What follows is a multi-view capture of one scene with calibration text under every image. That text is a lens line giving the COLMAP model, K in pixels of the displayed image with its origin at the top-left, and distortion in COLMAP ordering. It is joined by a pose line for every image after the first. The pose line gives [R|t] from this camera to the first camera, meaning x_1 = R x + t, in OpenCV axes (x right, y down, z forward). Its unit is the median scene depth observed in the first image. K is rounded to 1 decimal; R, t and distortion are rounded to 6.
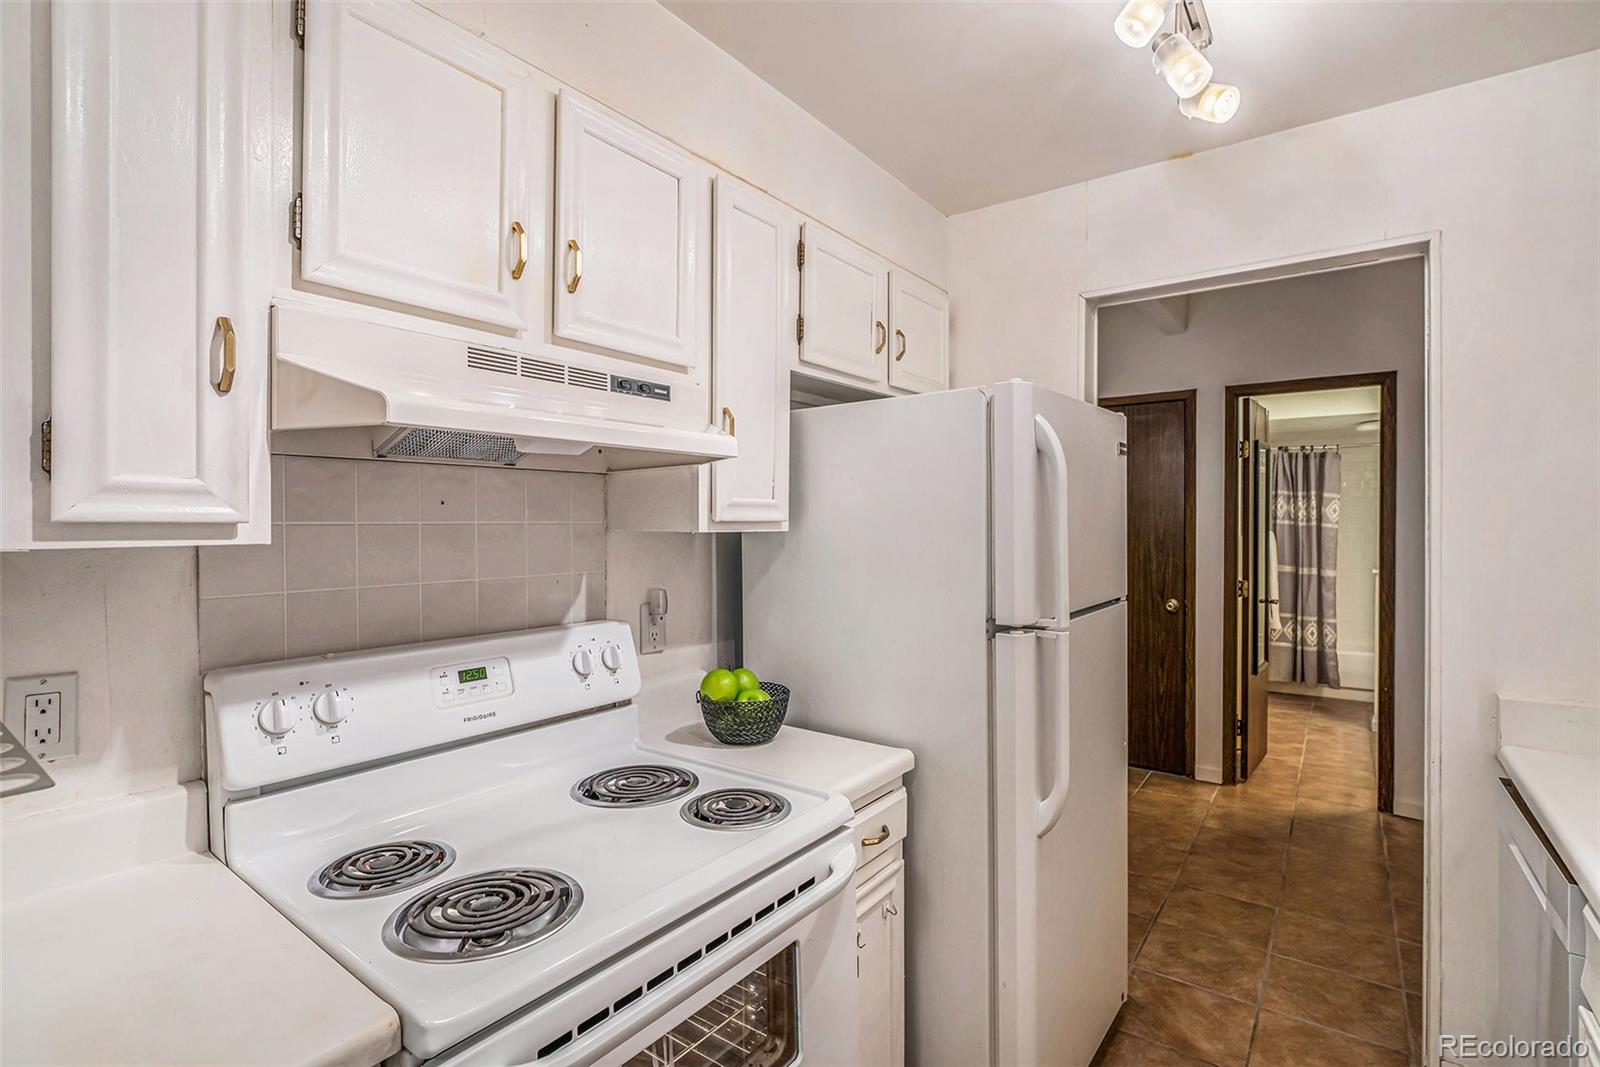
lens RADIAL K [[755.2, 0, 808.2], [0, 755.2, 527.2], [0, 0, 1]] dist [-0.002299, 0.002858]
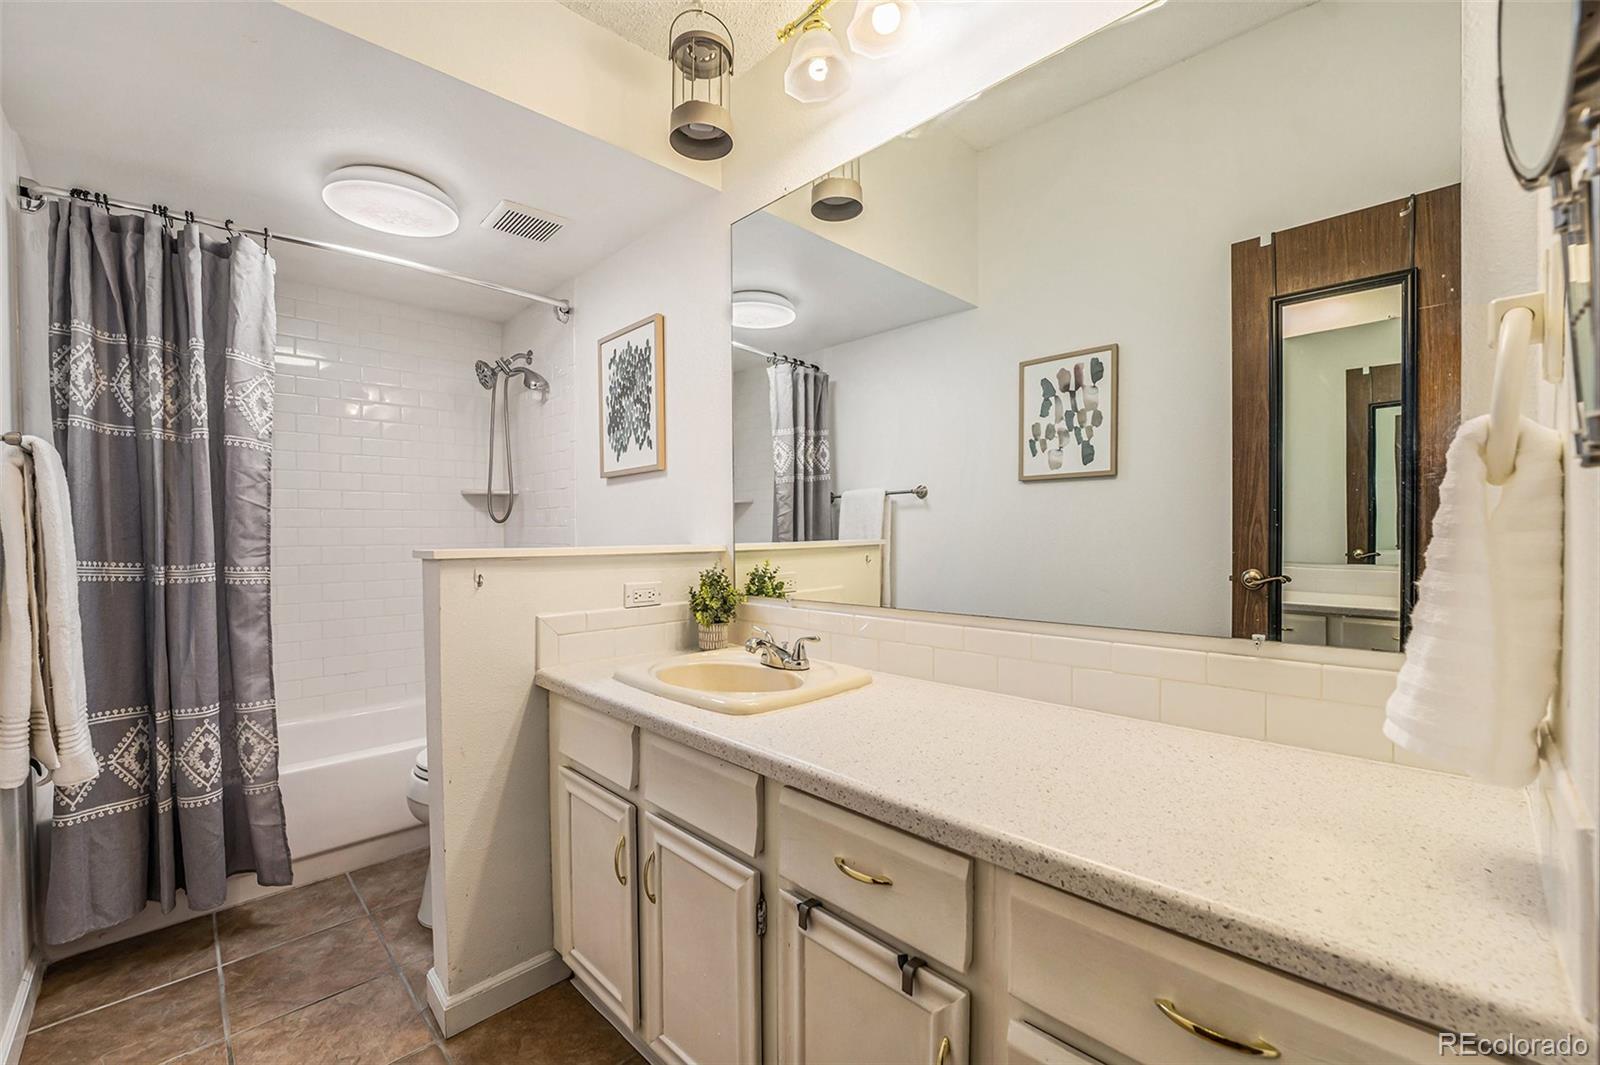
lens RADIAL K [[643.3, 0, 789.7], [0, 643.3, 542.5], [0, 0, 1]] dist [-0.022846, -0.000220]
pose [[0.170613, -0.020612, 0.985122, 1.167512], [0.011706, 0.999753, 0.018891, 0.112519], [-0.985269, 0.008308, 0.170812, 1.856223]]
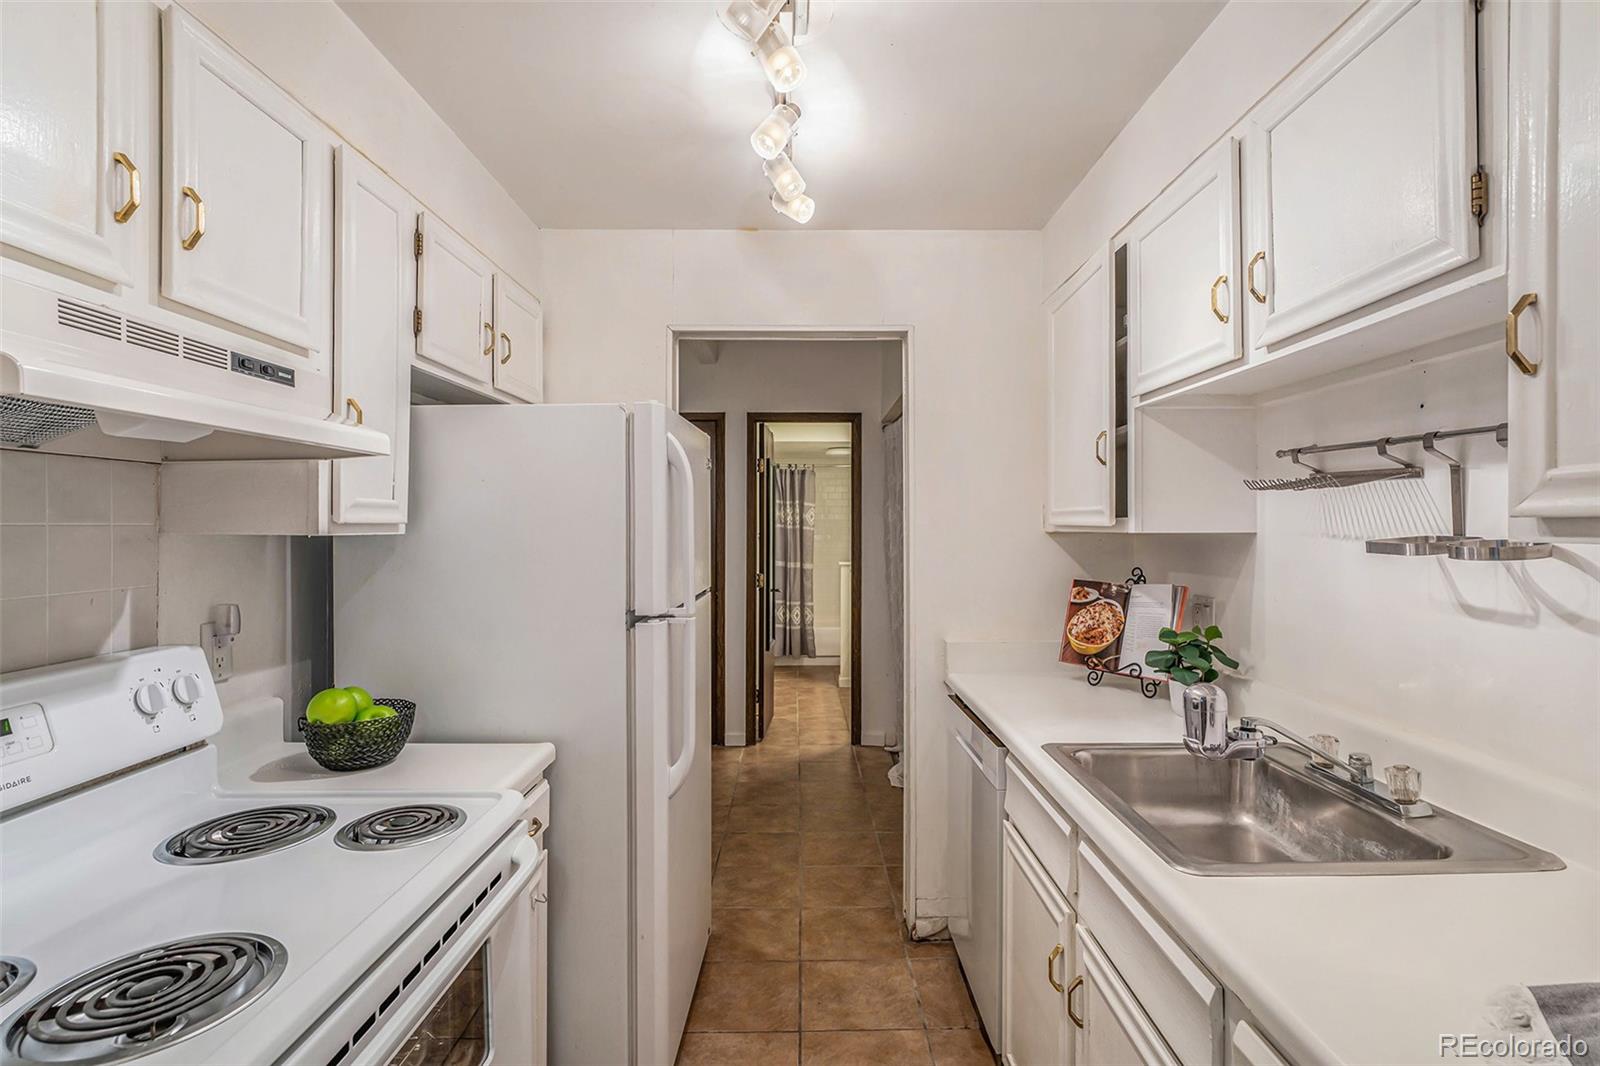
lens RADIAL K [[755.2, 0, 790.4], [0, 755.2, 513.0], [0, 0, 1]] dist [-0.002299, 0.002858]
pose [[0.817657, 0.009424, 0.575628, -0.161151], [0.004488, 0.999731, -0.022742, 0.002168], [-0.575688, 0.021179, 0.817395, -0.041075]]
